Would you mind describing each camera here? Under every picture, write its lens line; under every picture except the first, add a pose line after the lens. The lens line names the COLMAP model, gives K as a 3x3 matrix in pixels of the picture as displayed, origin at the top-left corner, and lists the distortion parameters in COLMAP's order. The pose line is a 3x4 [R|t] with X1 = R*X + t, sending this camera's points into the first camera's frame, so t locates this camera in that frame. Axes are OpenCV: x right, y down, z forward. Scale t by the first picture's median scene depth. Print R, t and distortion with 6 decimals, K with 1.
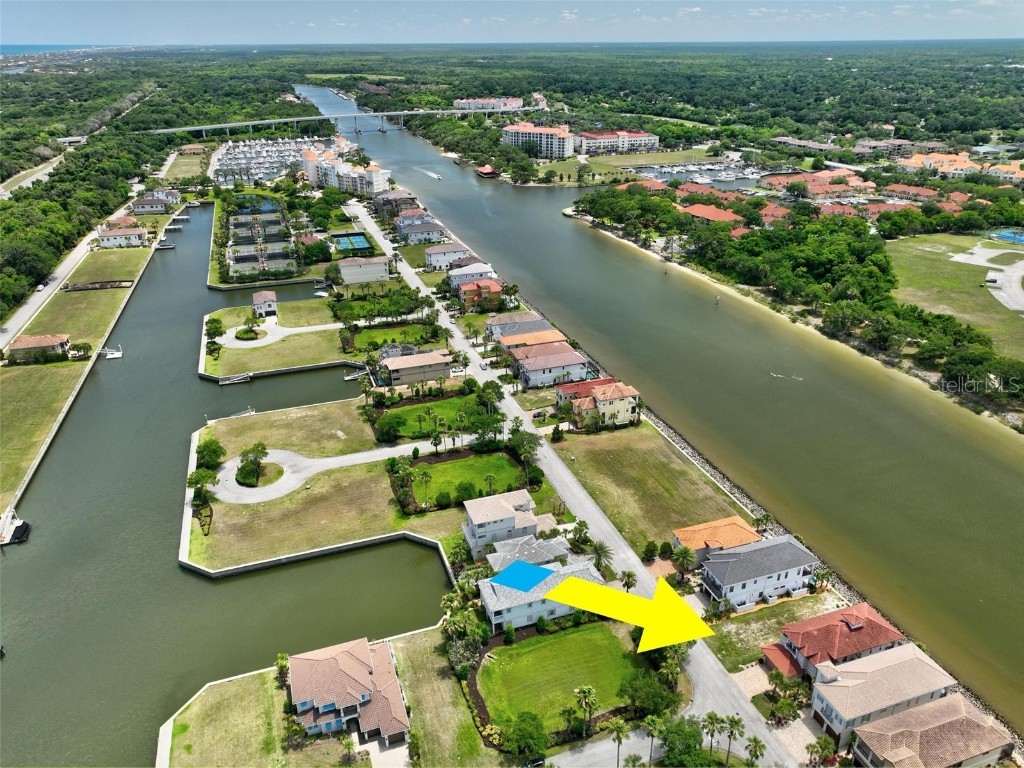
lens RADIAL K [[721.2, 0, 512.0], [0, 721.2, 384.0], [0, 0, 1]] dist [0.007484, 0.009601]
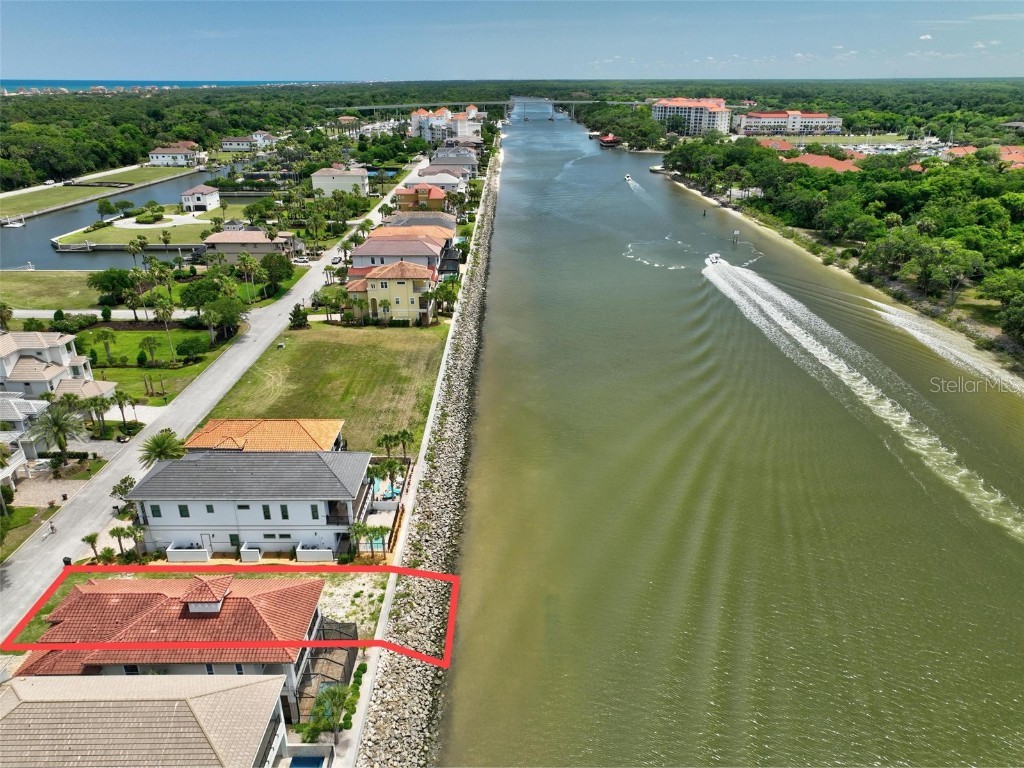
lens RADIAL K [[721.2, 0, 512.0], [0, 721.2, 384.0], [0, 0, 1]] dist [0.007484, 0.009601]
pose [[0.945504, 0.131184, -0.298014, 0.326287], [-0.143691, 0.989413, -0.020351, 0.080369], [0.292190, 0.062064, 0.954344, 0.275115]]
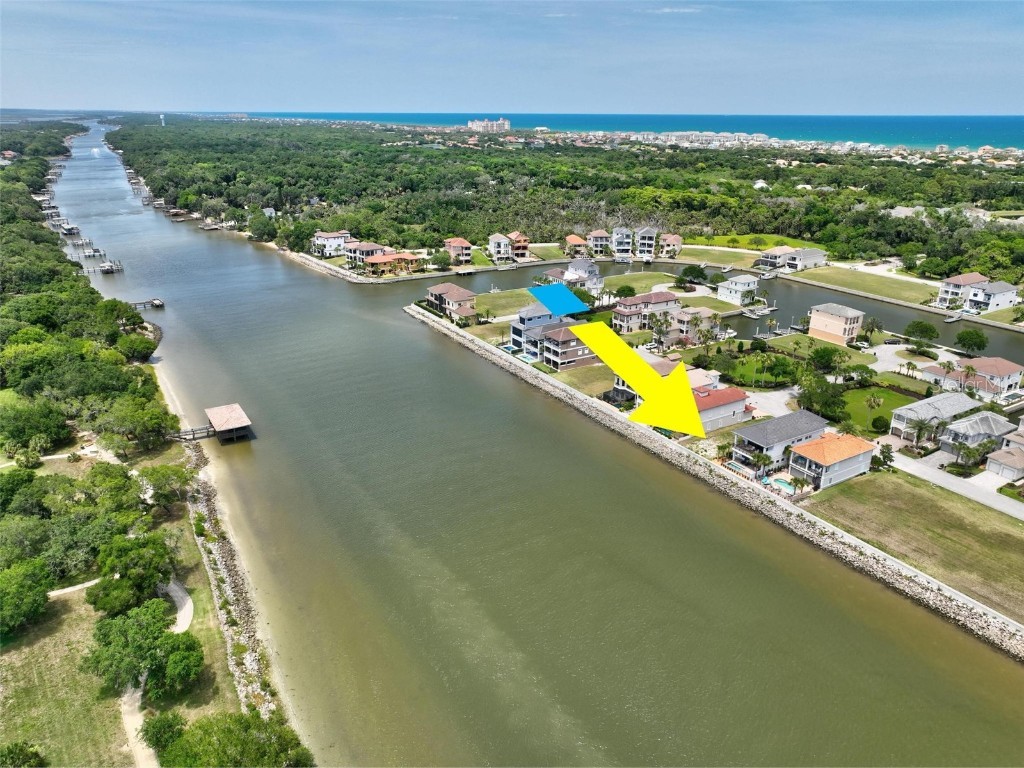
lens RADIAL K [[721.2, 0, 512.0], [0, 721.2, 384.0], [0, 0, 1]] dist [0.007484, 0.009601]
pose [[-0.976722, 0.079096, -0.199393, 0.470994], [-0.090254, 0.691723, 0.716501, -0.269678], [0.194597, 0.717819, -0.668482, 0.791714]]
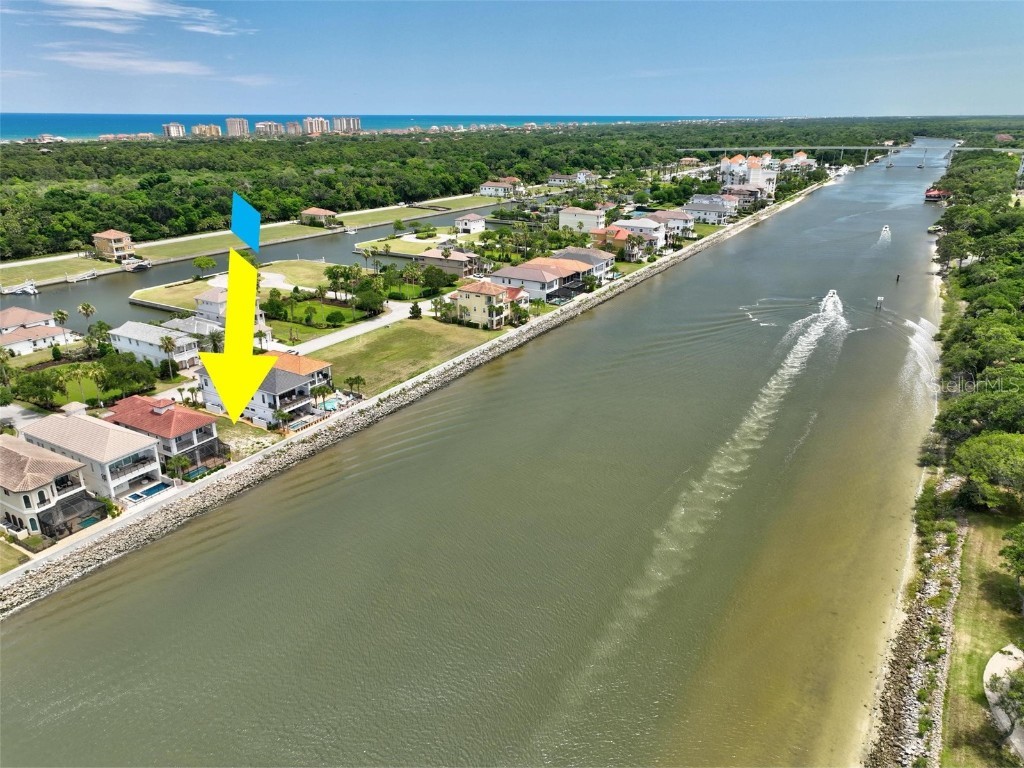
lens RADIAL K [[721.2, 0, 512.0], [0, 721.2, 384.0], [0, 0, 1]] dist [0.007484, 0.009601]
pose [[0.649895, 0.275183, -0.708456, 0.611963], [-0.333581, 0.940846, 0.059442, 0.041010], [0.682905, 0.197697, 0.703247, 0.280356]]
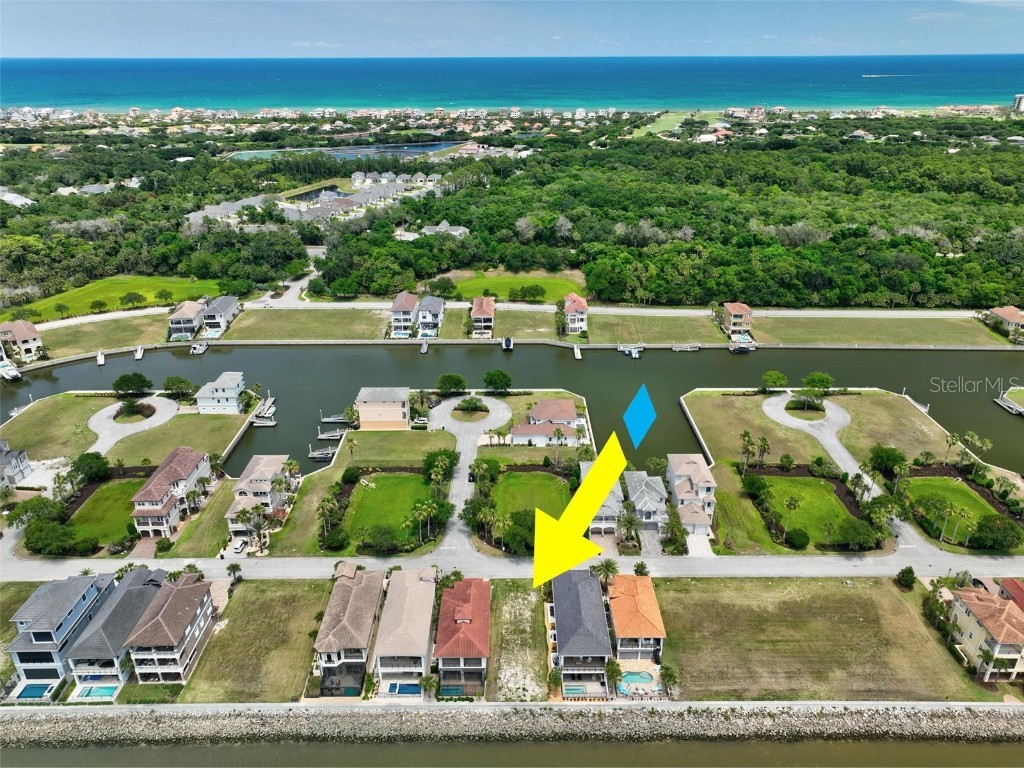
lens RADIAL K [[721.2, 0, 512.0], [0, 721.2, 384.0], [0, 0, 1]] dist [0.007484, 0.009601]
pose [[-0.324804, 0.403202, -0.855529, 0.516786], [-0.403813, 0.758857, 0.510950, -0.205645], [0.855241, 0.511433, -0.083661, 0.423068]]
